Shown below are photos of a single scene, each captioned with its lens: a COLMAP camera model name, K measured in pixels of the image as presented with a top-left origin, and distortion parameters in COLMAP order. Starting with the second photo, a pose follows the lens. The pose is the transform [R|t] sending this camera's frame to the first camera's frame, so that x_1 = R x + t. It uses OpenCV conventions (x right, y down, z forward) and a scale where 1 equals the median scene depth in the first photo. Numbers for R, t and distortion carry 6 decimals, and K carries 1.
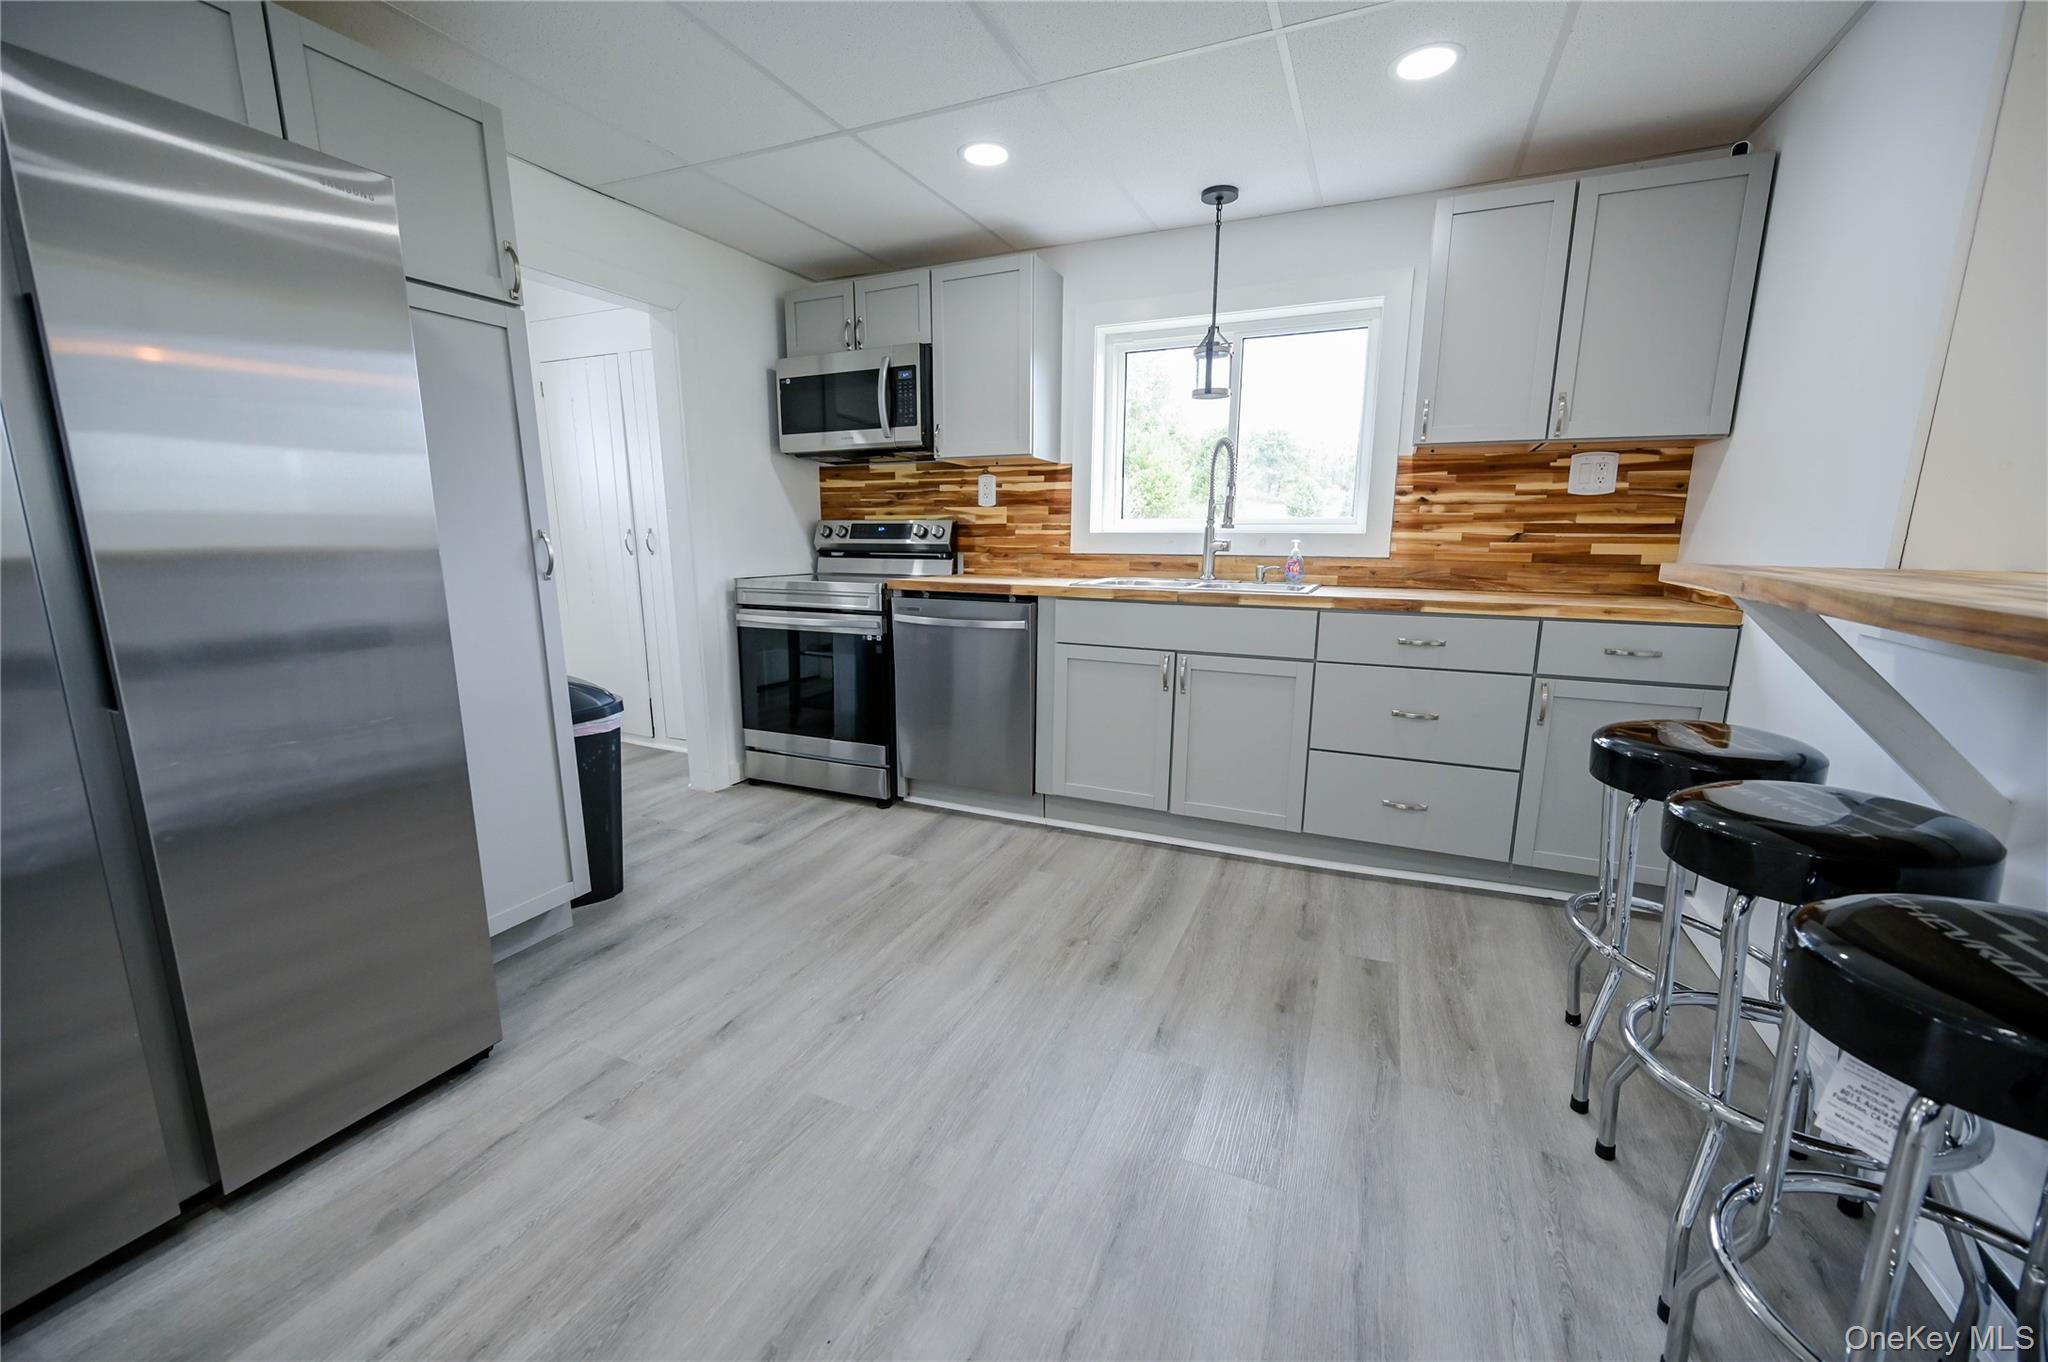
lens RADIAL K [[804.6, 0, 1028.0], [0, 804.6, 684.9], [0, 0, 1]] dist [-0.000335, -0.000117]
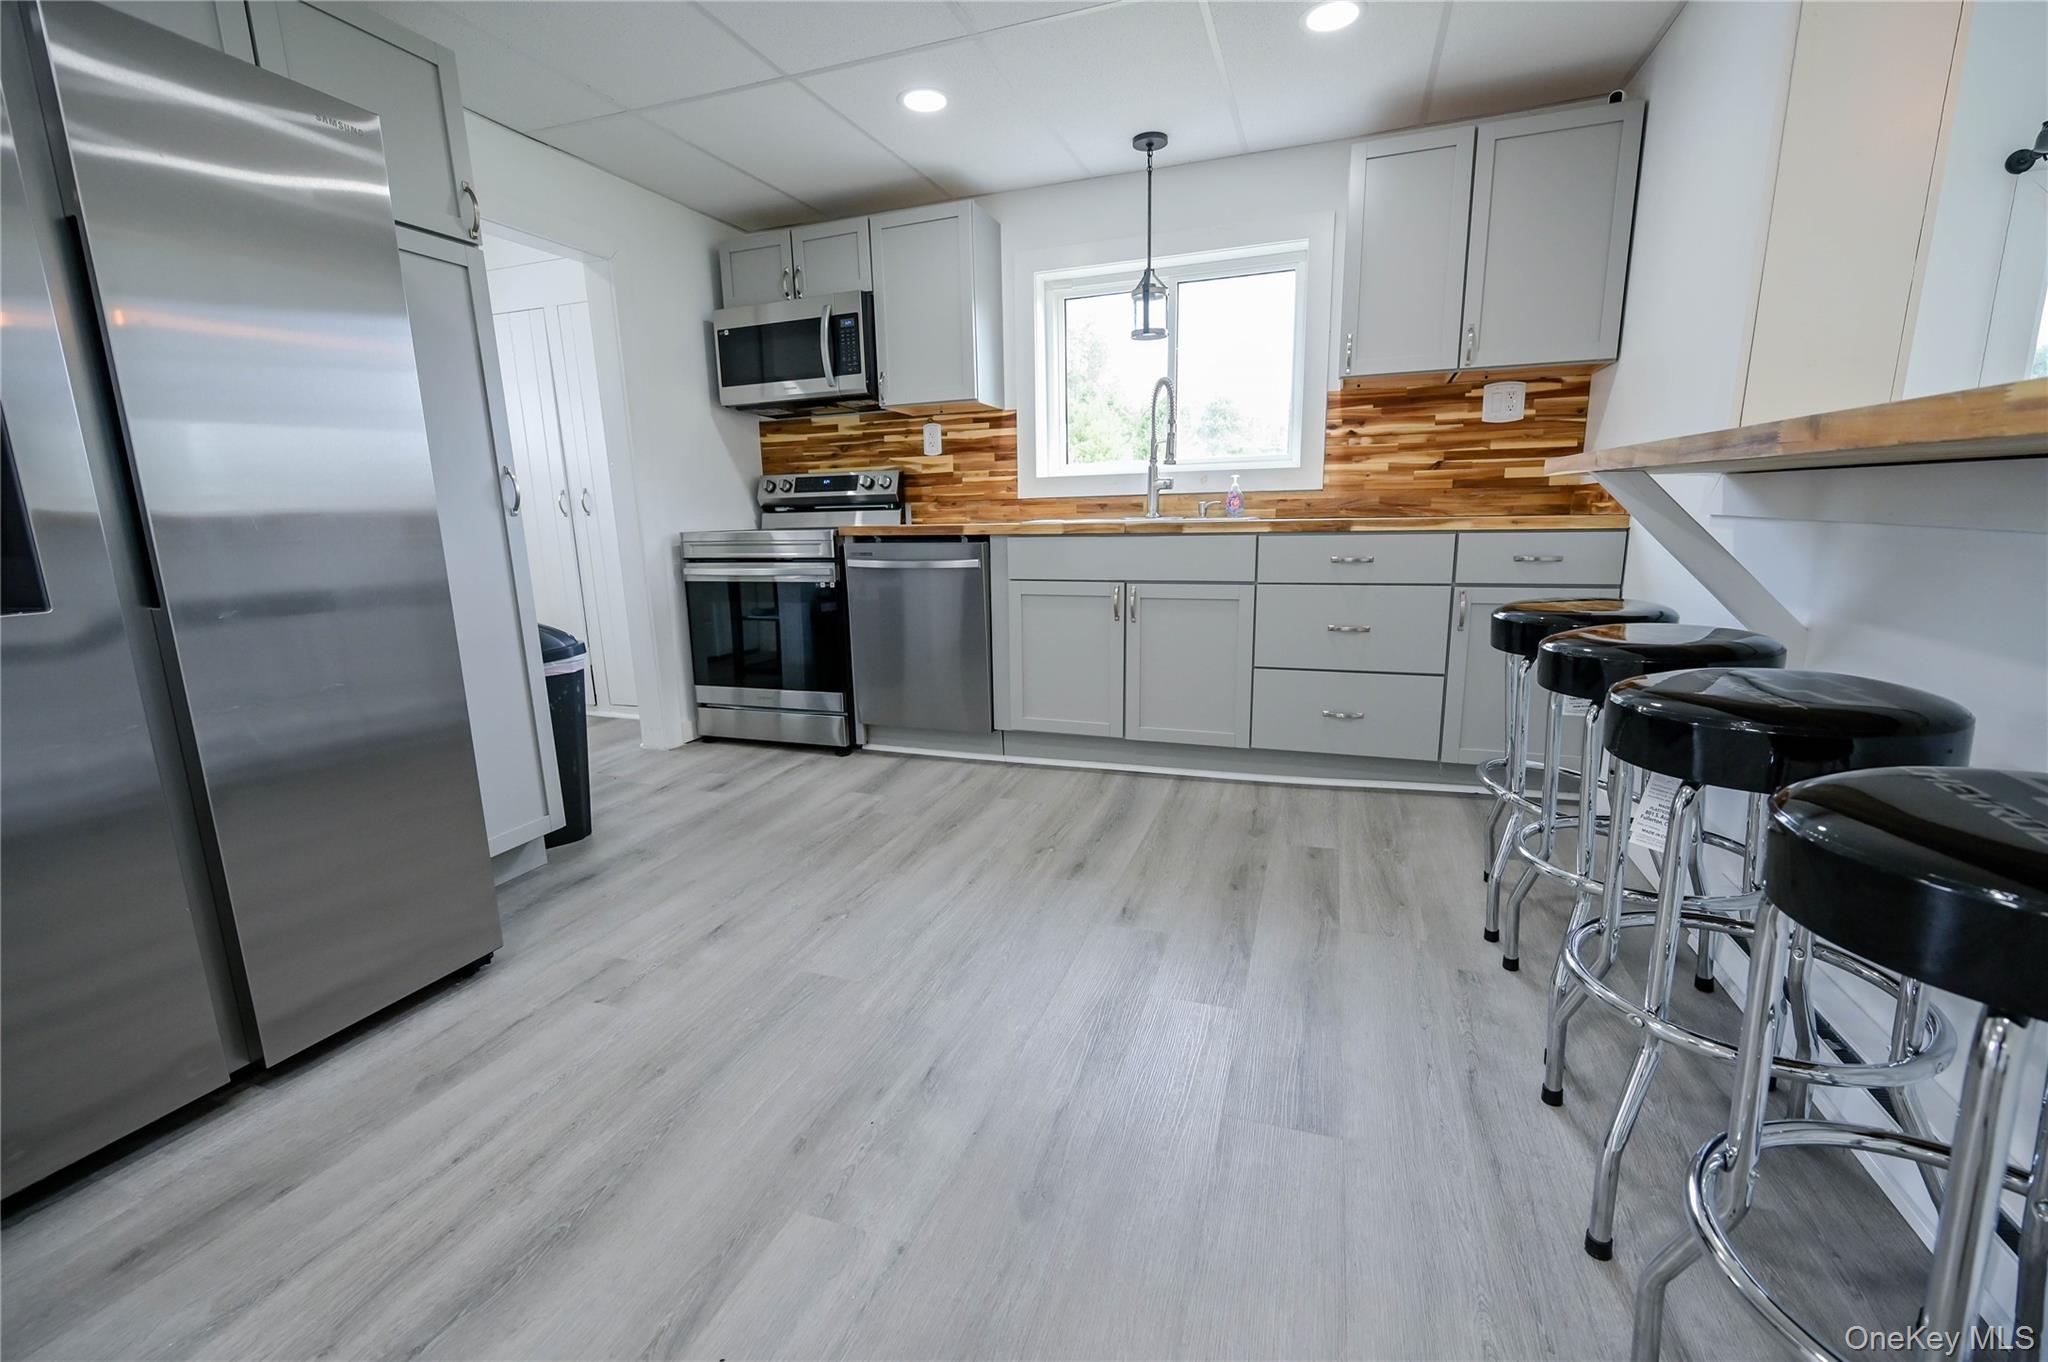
lens RADIAL K [[853.4, 0, 1024.0], [0, 853.4, 681.0], [0, 0, 1]] dist [-0.000759, -0.000073]
pose [[0.997147, -0.039684, 0.064207, -0.019994], [0.039224, 0.999195, 0.008412, 0.063773], [-0.064489, -0.005870, 0.997901, -0.082973]]
